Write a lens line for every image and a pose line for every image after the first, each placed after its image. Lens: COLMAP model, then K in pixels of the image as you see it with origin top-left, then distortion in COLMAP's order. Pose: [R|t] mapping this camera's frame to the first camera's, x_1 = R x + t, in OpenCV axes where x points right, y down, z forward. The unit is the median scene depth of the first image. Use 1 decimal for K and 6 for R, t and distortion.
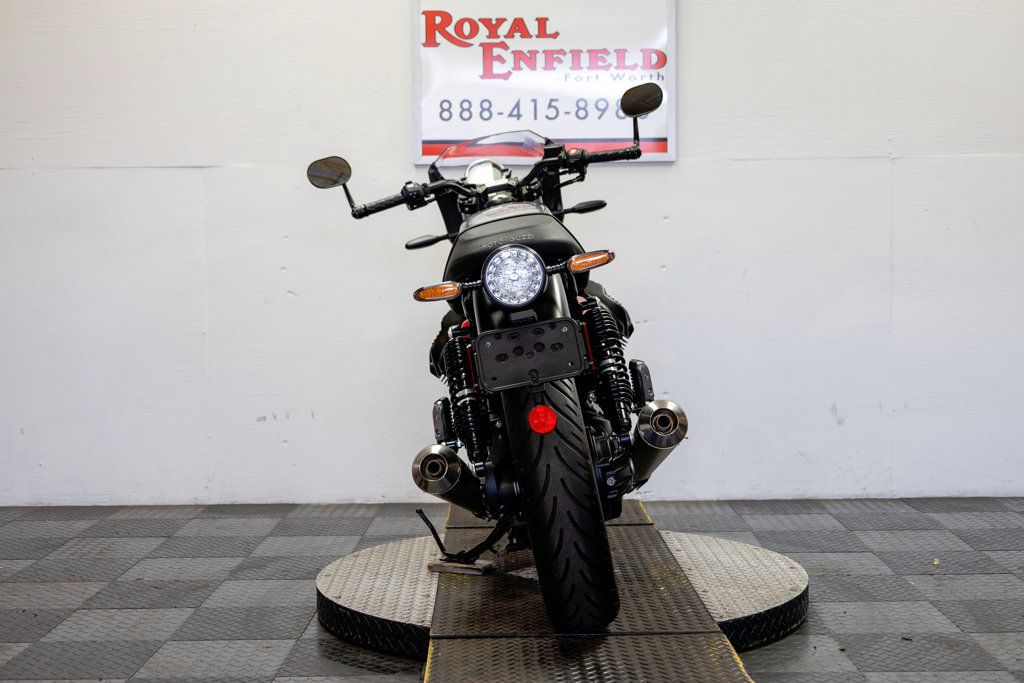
lens RADIAL K [[1483.4, 0, 518.7], [0, 1483.4, 337.4], [0, 0, 1]] dist [0.005632, 0.000000]
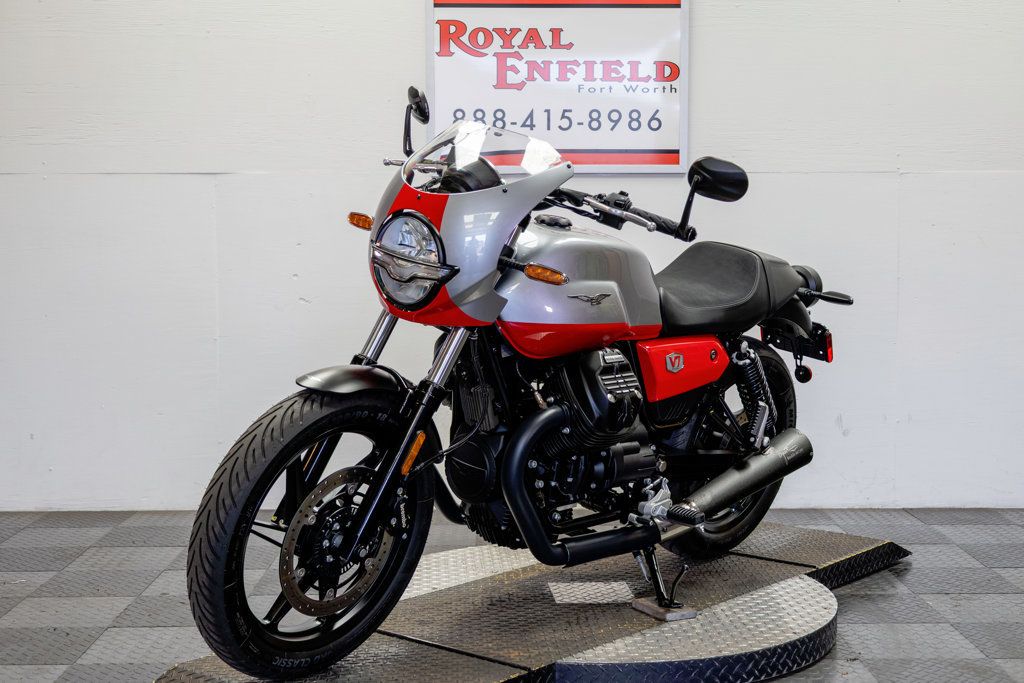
lens RADIAL K [[1483.4, 0, 513.0], [0, 1483.4, 339.3], [0, 0, 1]] dist [0.005632, 0.000000]
pose [[0.999654, 0.009084, 0.024684, -0.036325], [-0.009582, 0.999751, 0.020128, -0.025323], [-0.024495, -0.020358, 0.999493, -0.005578]]
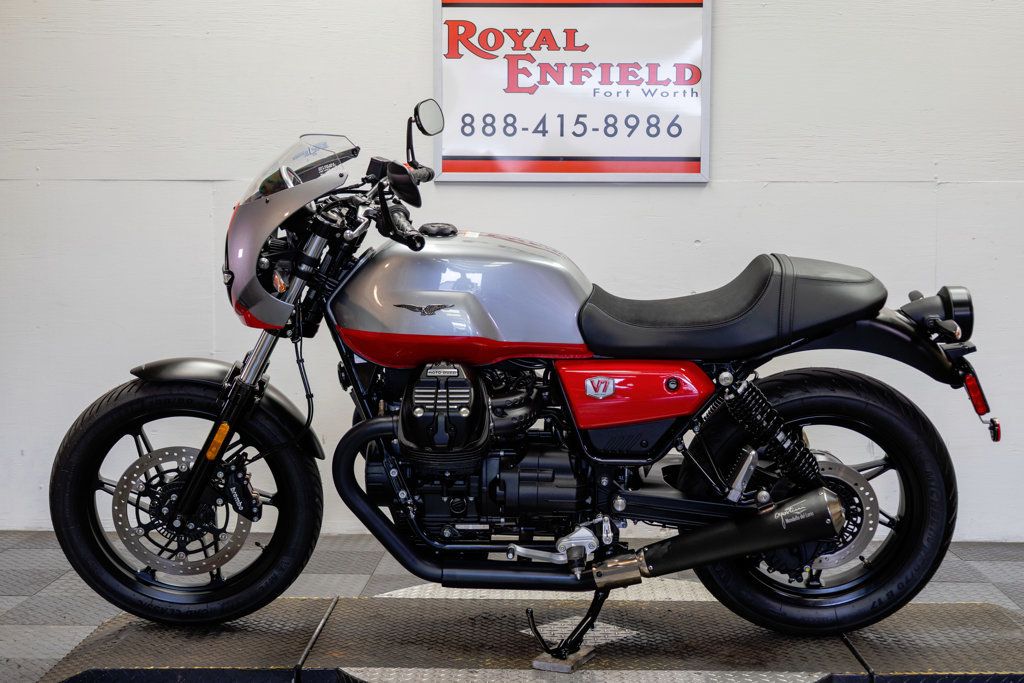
lens RADIAL K [[1483.4, 0, 510.8], [0, 1483.4, 338.5], [0, 0, 1]] dist [0.005632, 0.000000]
pose [[0.999519, 0.018276, -0.025065, 0.004820], [-0.018044, 0.999793, 0.009434, -0.025595], [0.025233, -0.008978, 0.999641, 0.047111]]
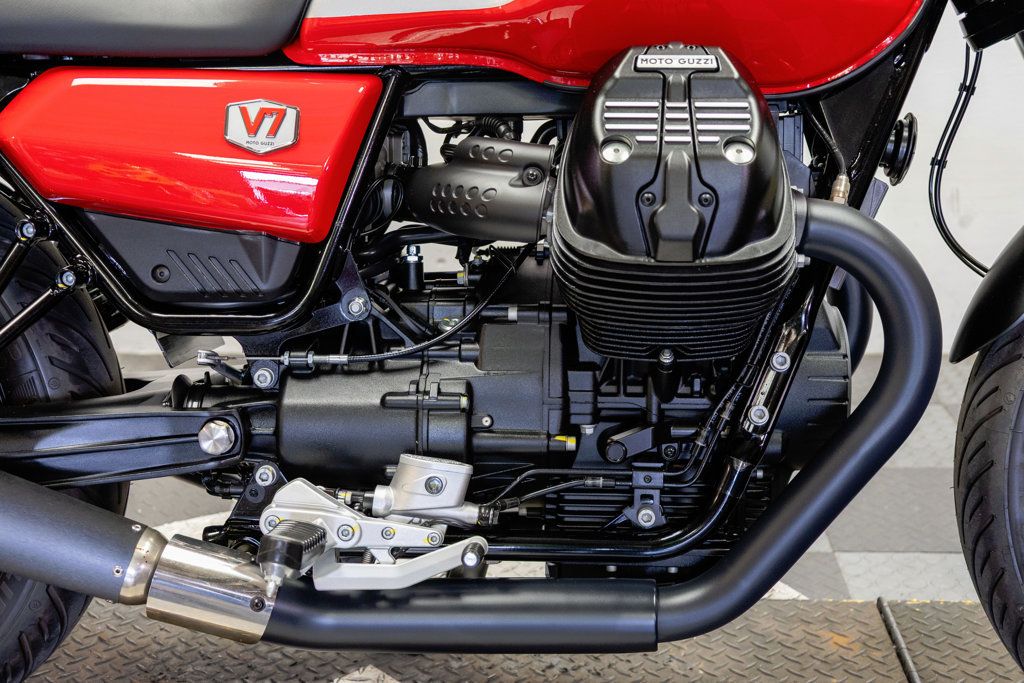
lens RADIAL K [[1483.4, 0, 503.2], [0, 1483.4, 343.1], [0, 0, 1]] dist [0.005632, 0.000000]
pose [[0.997932, 0.036808, -0.052693, -0.051401], [-0.044004, 0.988792, -0.142671, 0.072322], [0.046851, 0.144695, 0.988367, 0.430472]]
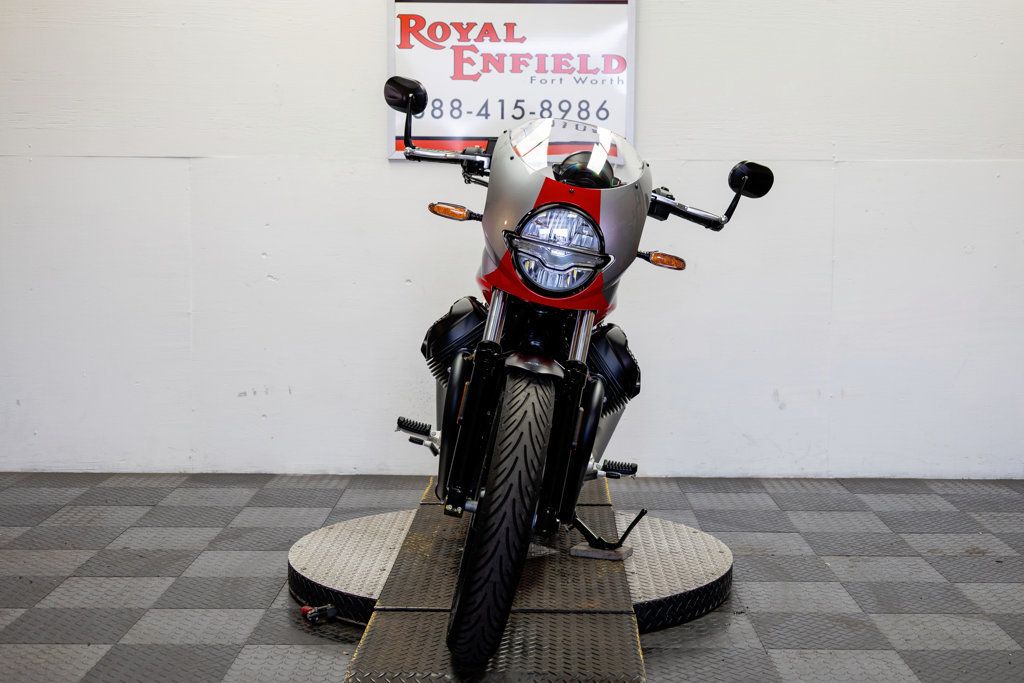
lens RADIAL K [[1483.4, 0, 521.0], [0, 1483.4, 336.4], [0, 0, 1]] dist [0.005632, 0.000000]
pose [[0.999824, 0.017561, 0.006599, 0.020330], [-0.017794, 0.999152, 0.037126, -0.030625], [-0.005941, -0.037237, 0.999289, -0.070888]]
